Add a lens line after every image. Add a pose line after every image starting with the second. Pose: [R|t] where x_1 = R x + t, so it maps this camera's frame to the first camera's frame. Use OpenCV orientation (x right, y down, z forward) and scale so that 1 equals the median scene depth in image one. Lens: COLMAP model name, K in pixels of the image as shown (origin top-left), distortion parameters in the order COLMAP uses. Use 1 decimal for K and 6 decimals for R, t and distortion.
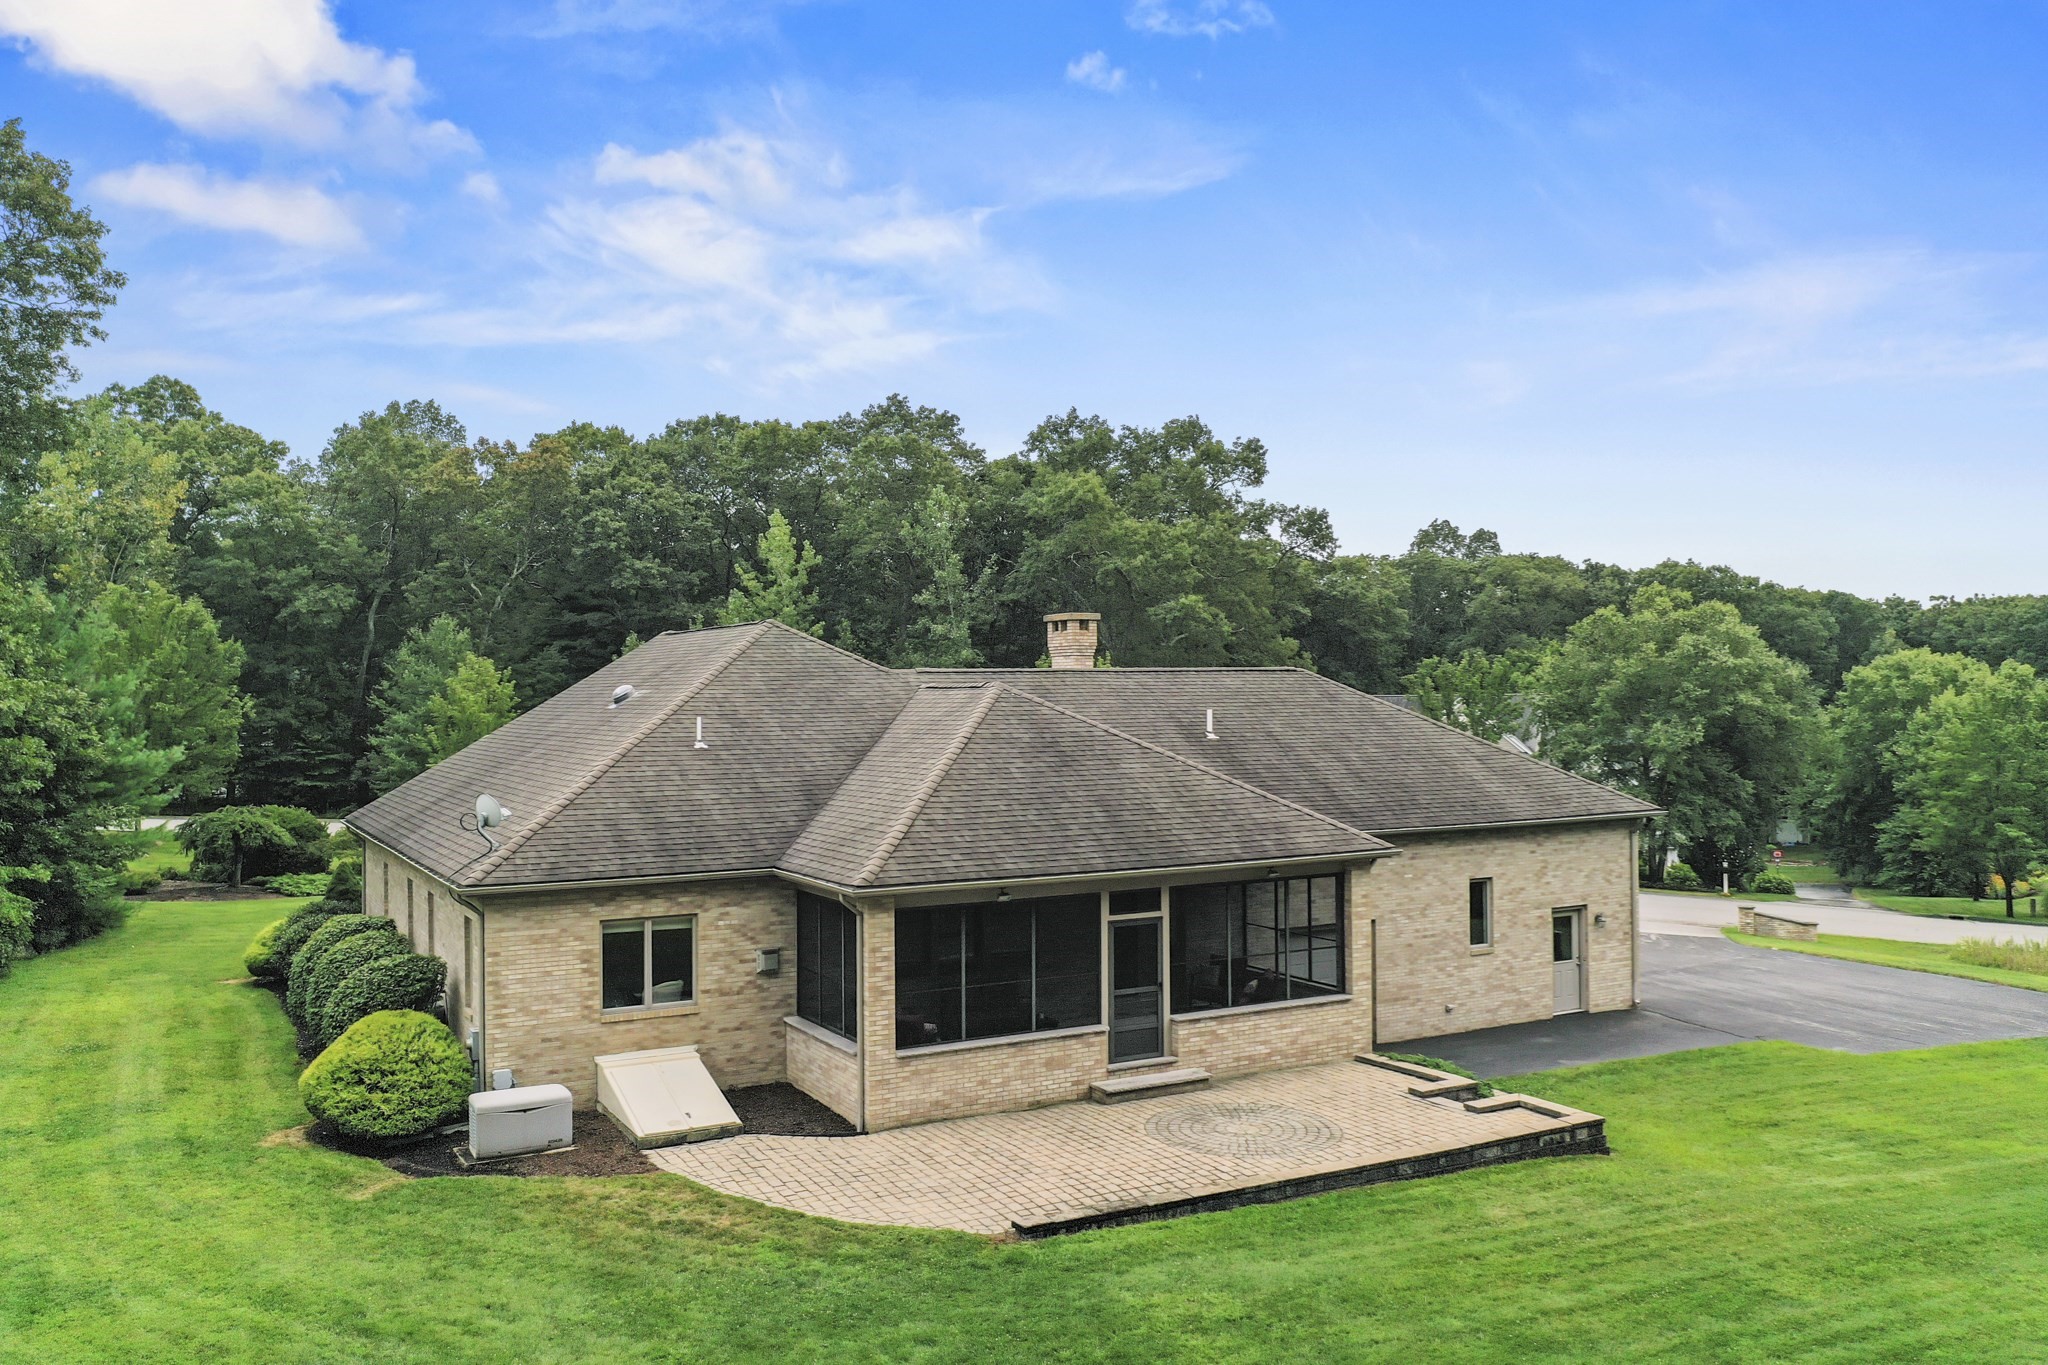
lens RADIAL K [[1596.4, 0, 1022.7], [0, 1596.4, 681.4], [0, 0, 1]] dist [-0.026783, 0.006226]
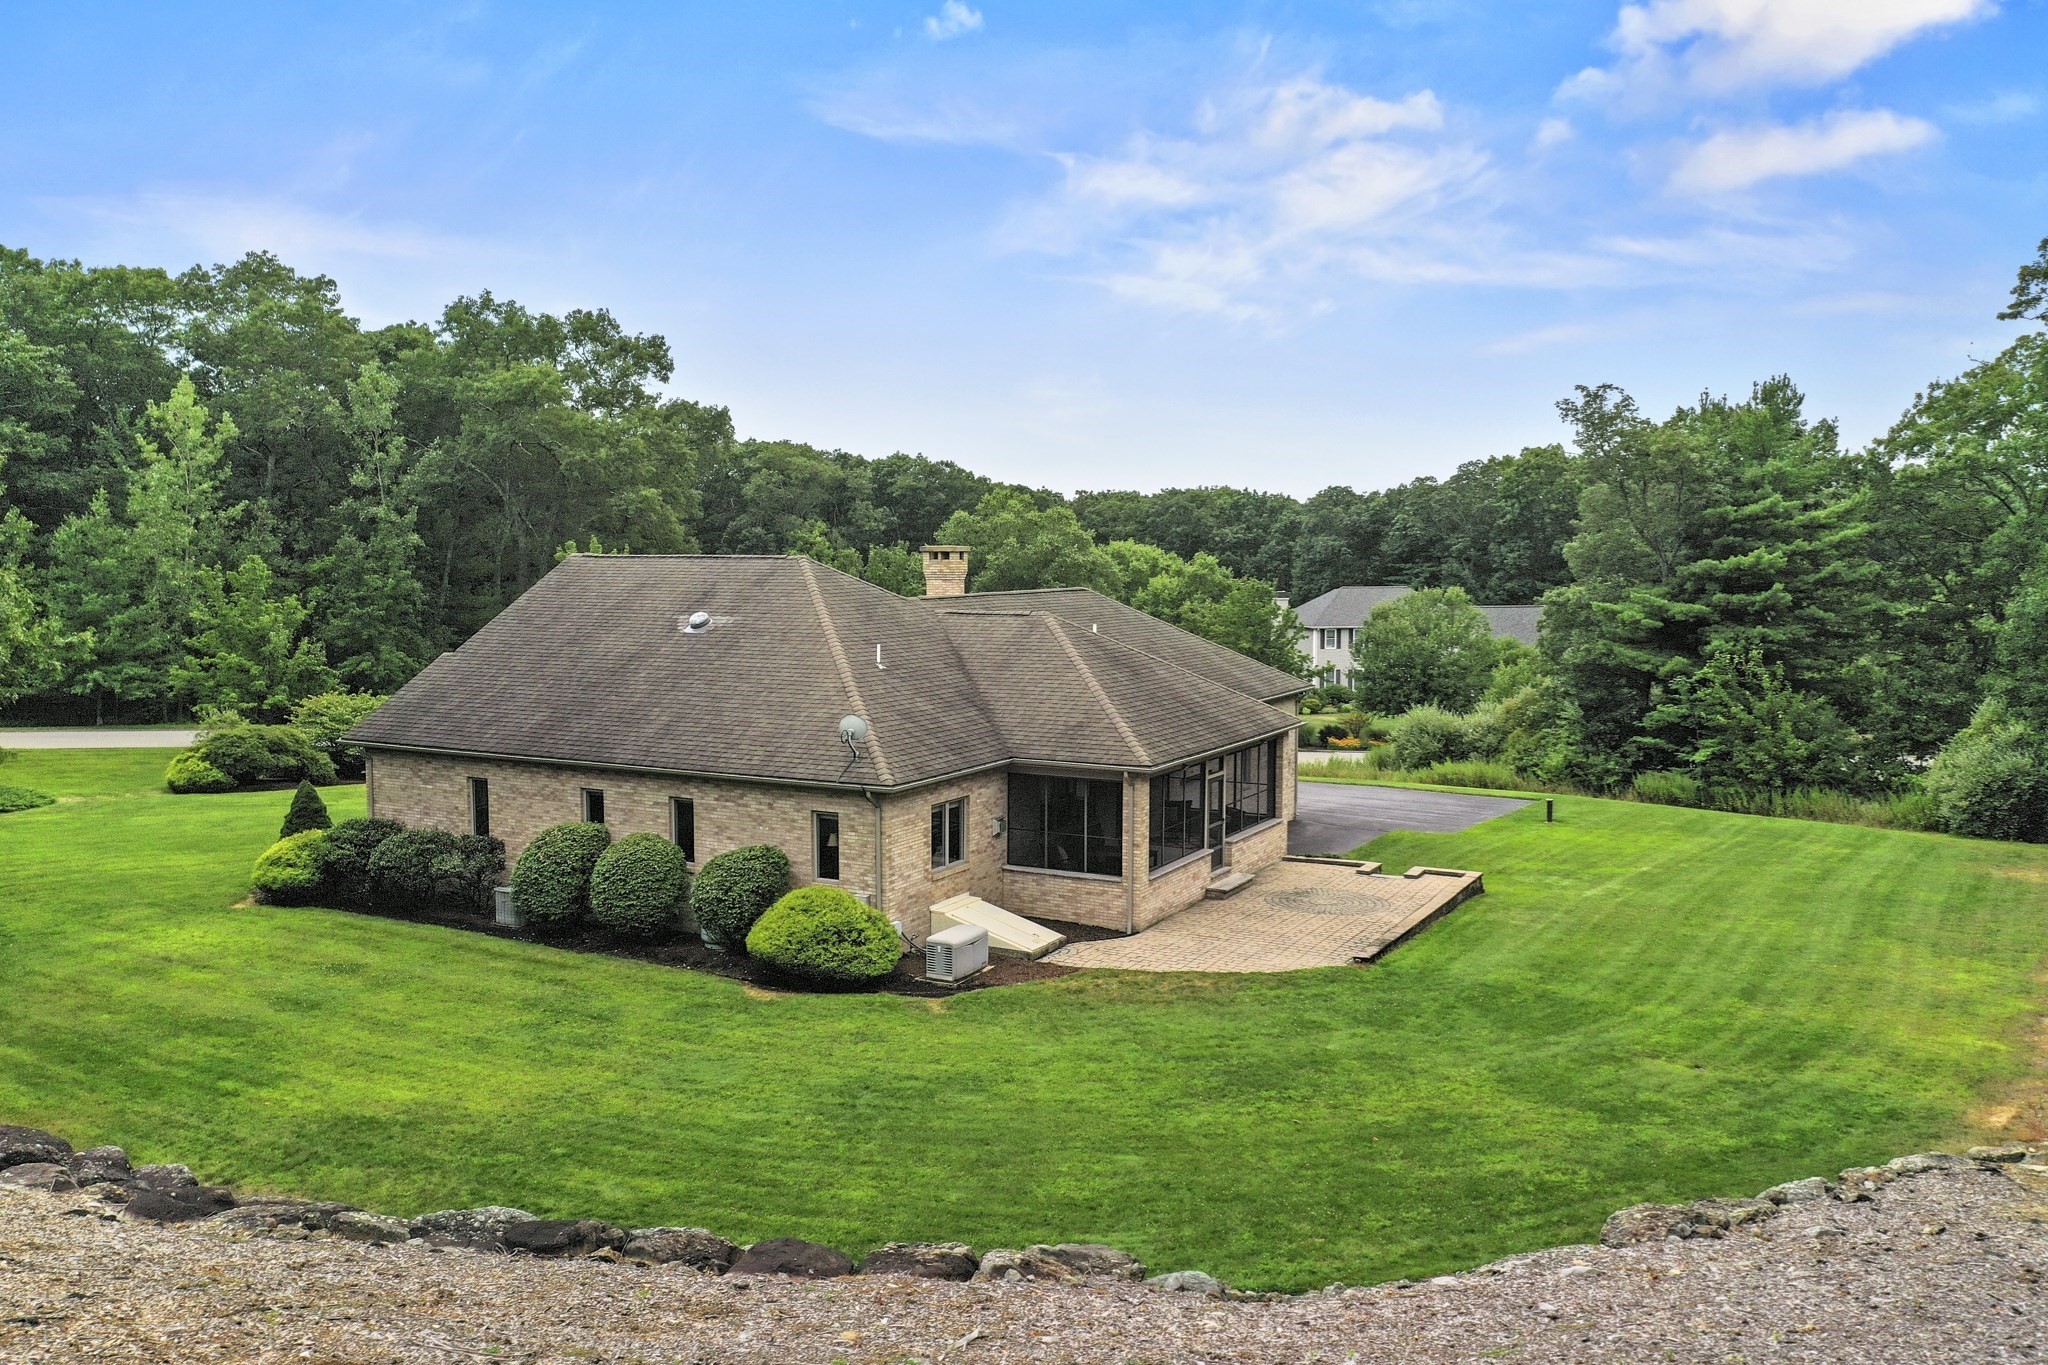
lens RADIAL K [[1596.4, 0, 1026.4], [0, 1596.4, 683.5], [0, 0, 1]] dist [-0.026783, 0.006226]
pose [[0.835383, -0.032652, 0.548698, -0.881979], [-0.017574, 0.996137, 0.086035, -0.063055], [-0.549387, -0.081515, 0.831582, -0.134262]]
